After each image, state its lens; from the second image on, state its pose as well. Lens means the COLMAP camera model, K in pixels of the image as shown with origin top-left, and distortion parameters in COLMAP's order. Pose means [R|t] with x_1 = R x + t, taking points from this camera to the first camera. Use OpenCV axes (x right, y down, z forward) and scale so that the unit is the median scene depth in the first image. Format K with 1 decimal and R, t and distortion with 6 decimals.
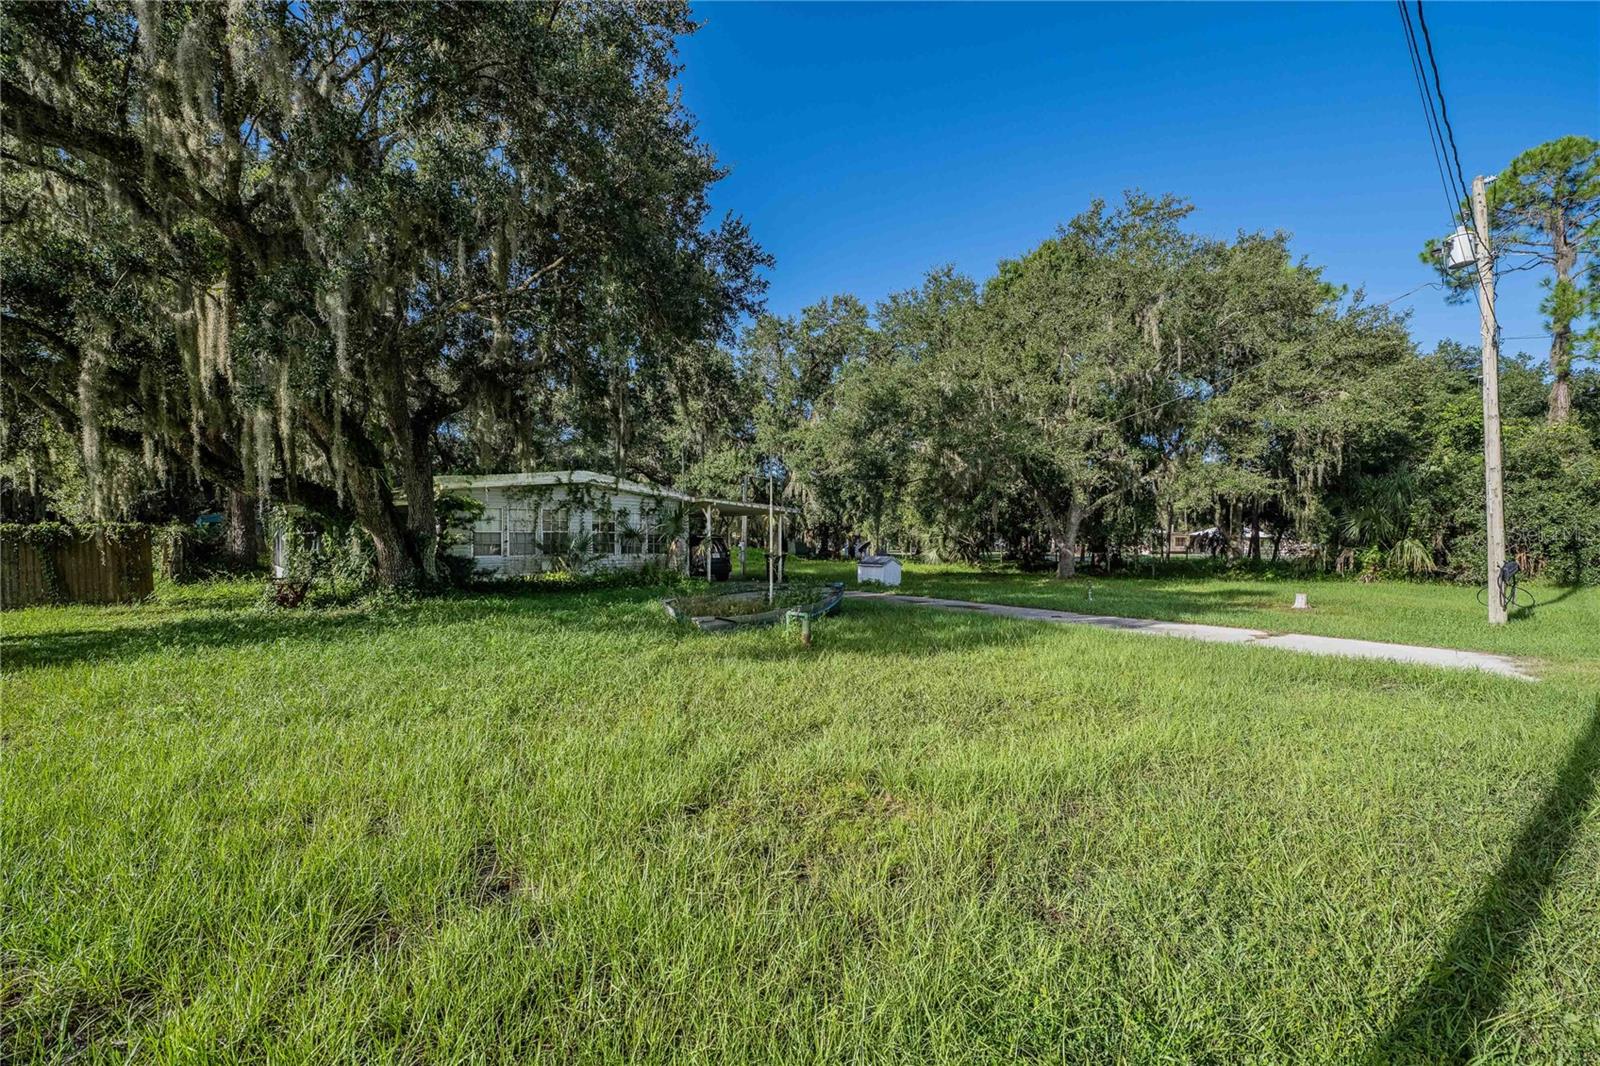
lens RADIAL K [[648.2, 0, 814.3], [0, 648.2, 535.2], [0, 0, 1]] dist [-0.010686, -0.000274]
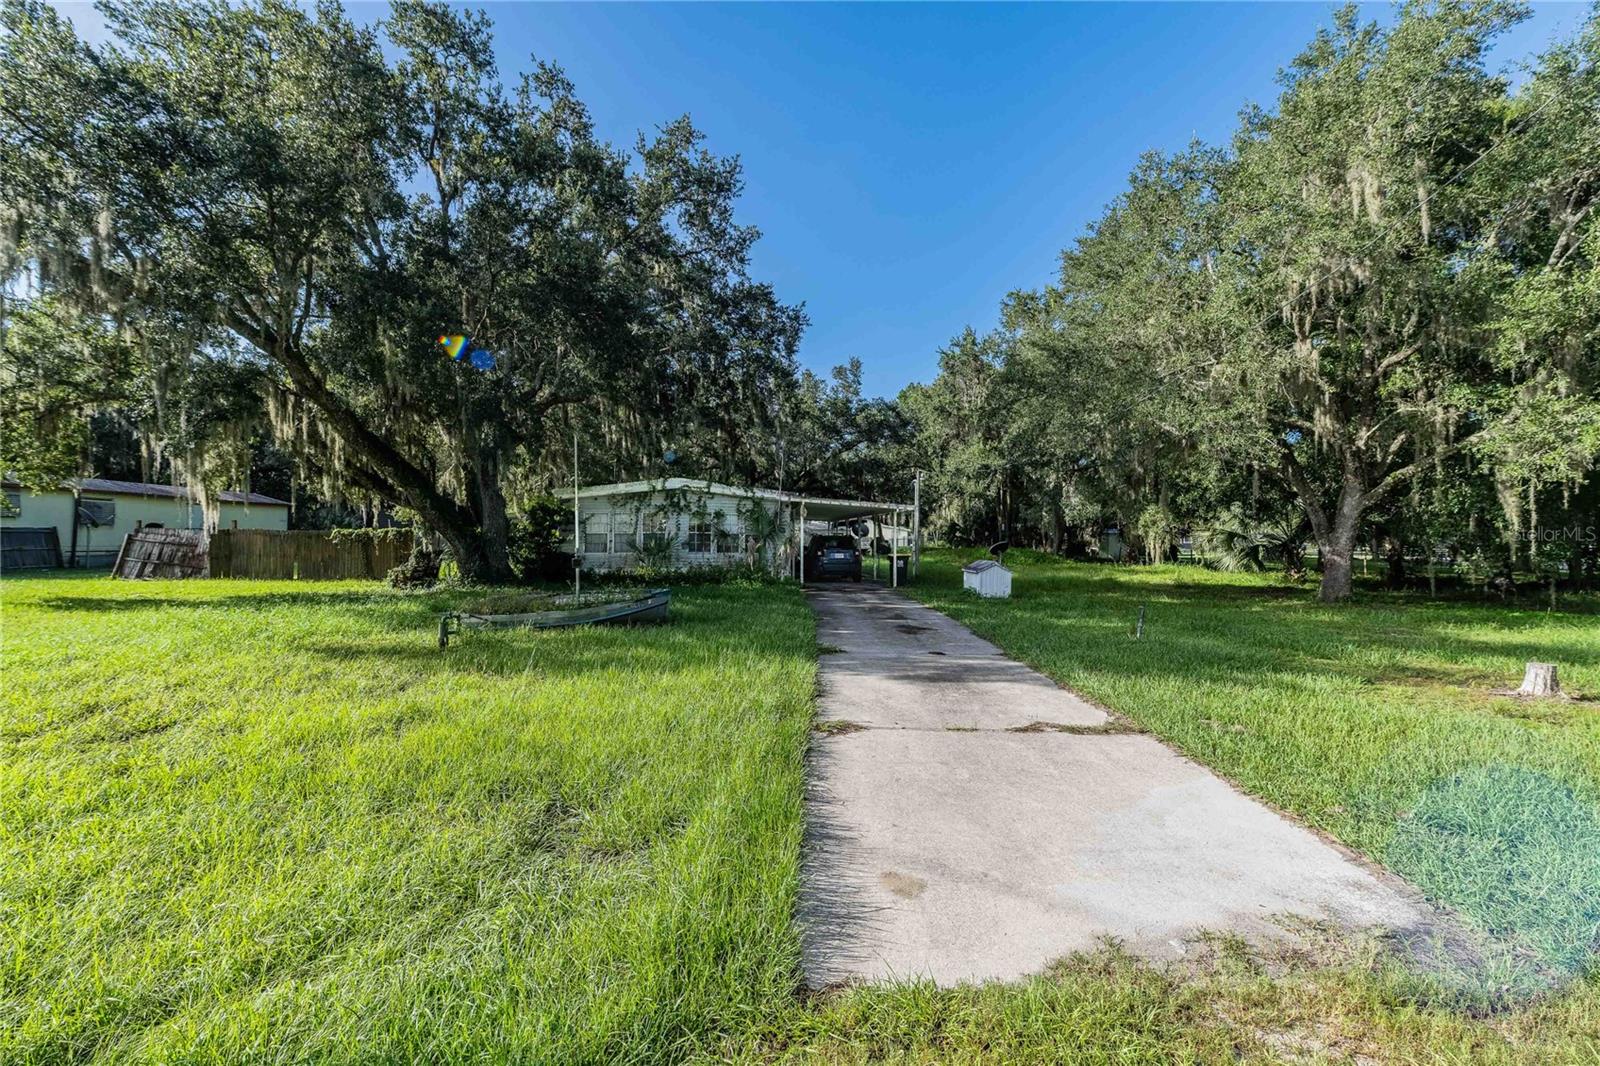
lens RADIAL K [[648.2, 0, 803.1], [0, 648.2, 530.0], [0, 0, 1]] dist [-0.010686, -0.000274]
pose [[0.805424, -0.004451, -0.592683, 0.460875], [0.003127, 0.999990, -0.003260, -0.004998], [0.592691, 0.000772, 0.805429, 0.218612]]
